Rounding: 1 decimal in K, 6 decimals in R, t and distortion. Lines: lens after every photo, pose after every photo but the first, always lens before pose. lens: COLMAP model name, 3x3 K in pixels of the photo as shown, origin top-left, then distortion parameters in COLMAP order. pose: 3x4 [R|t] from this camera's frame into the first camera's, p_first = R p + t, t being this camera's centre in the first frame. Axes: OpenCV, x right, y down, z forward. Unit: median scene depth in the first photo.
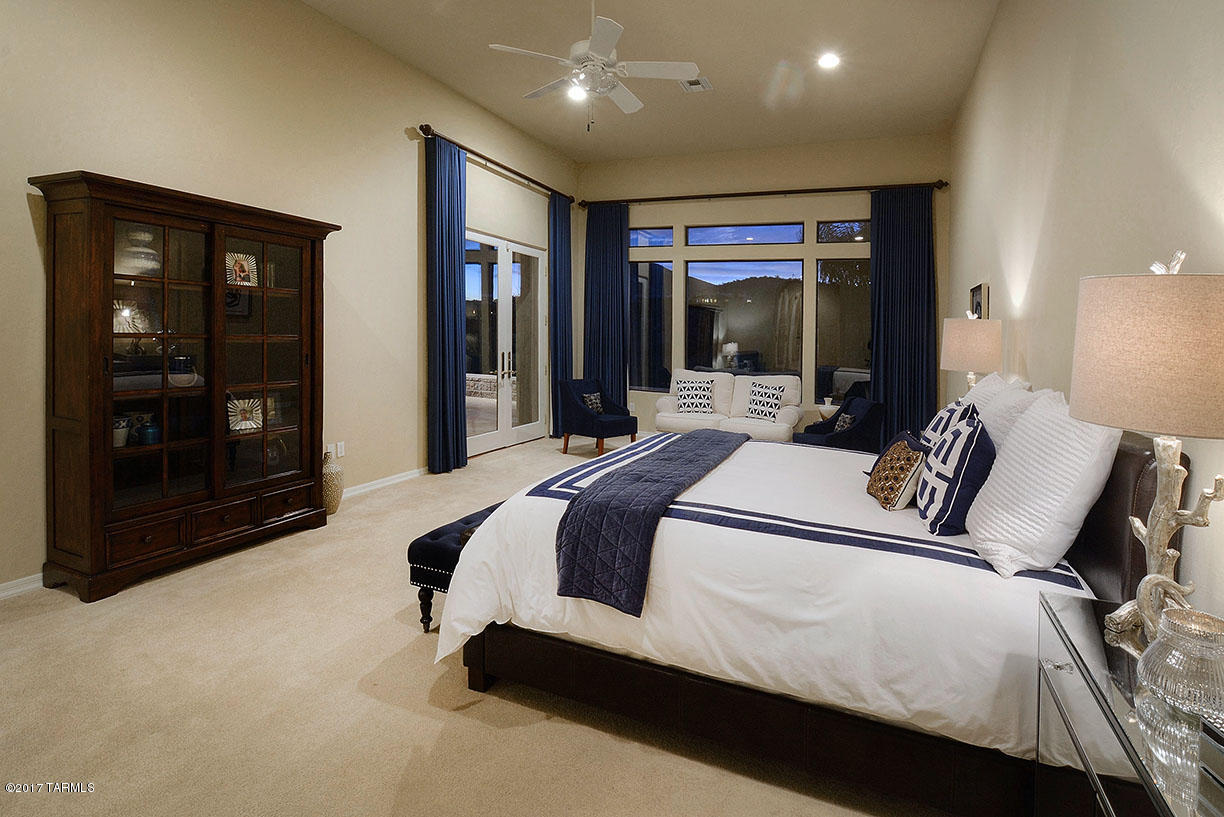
lens RADIAL K [[607.9, 0, 672.2], [0, 607.9, 347.8], [0, 0, 1]] dist [0.001722, -0.008405]
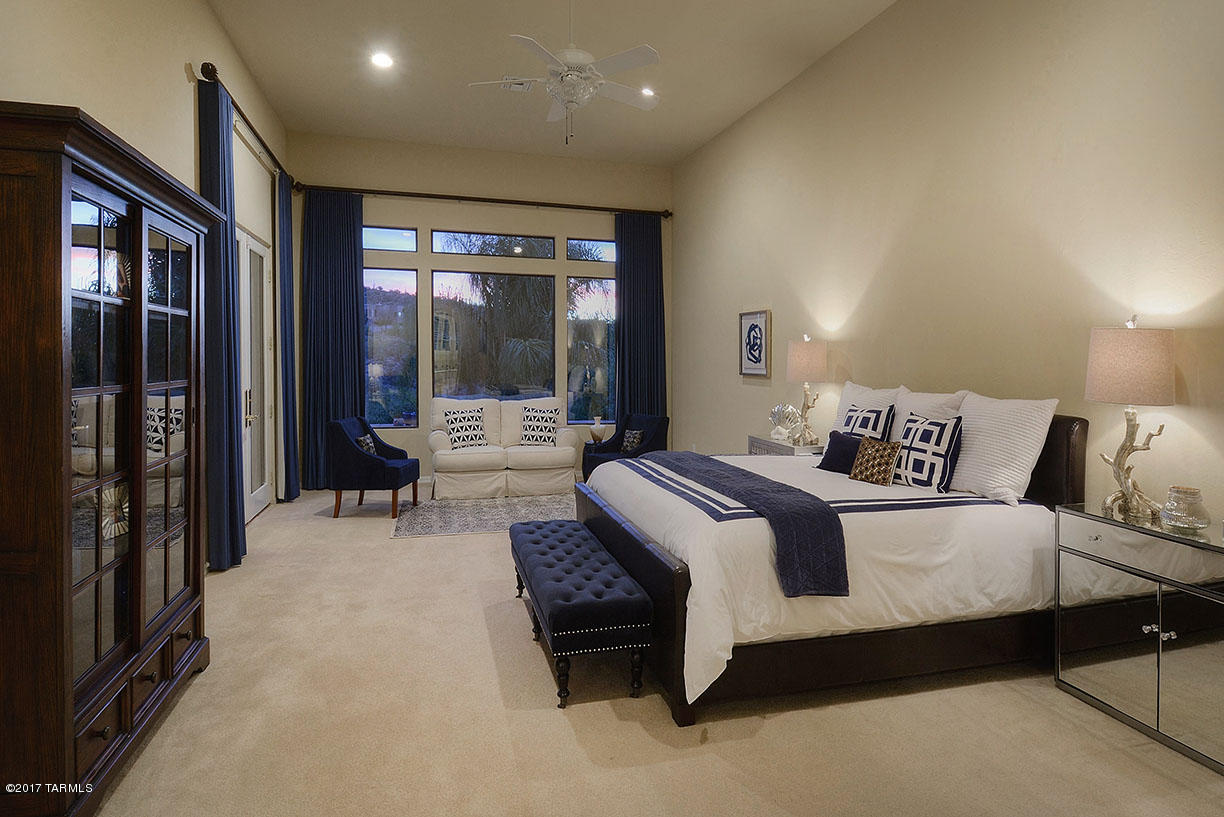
lens RADIAL K [[683.9, 0, 677.8], [0, 683.9, 365.2], [0, 0, 1]] dist [0.004321, -0.000045]
pose [[0.771194, -0.035027, 0.635636, -0.446646], [0.032781, 0.999345, 0.015297, -0.019618], [-0.635756, 0.009040, 0.771837, 0.058601]]
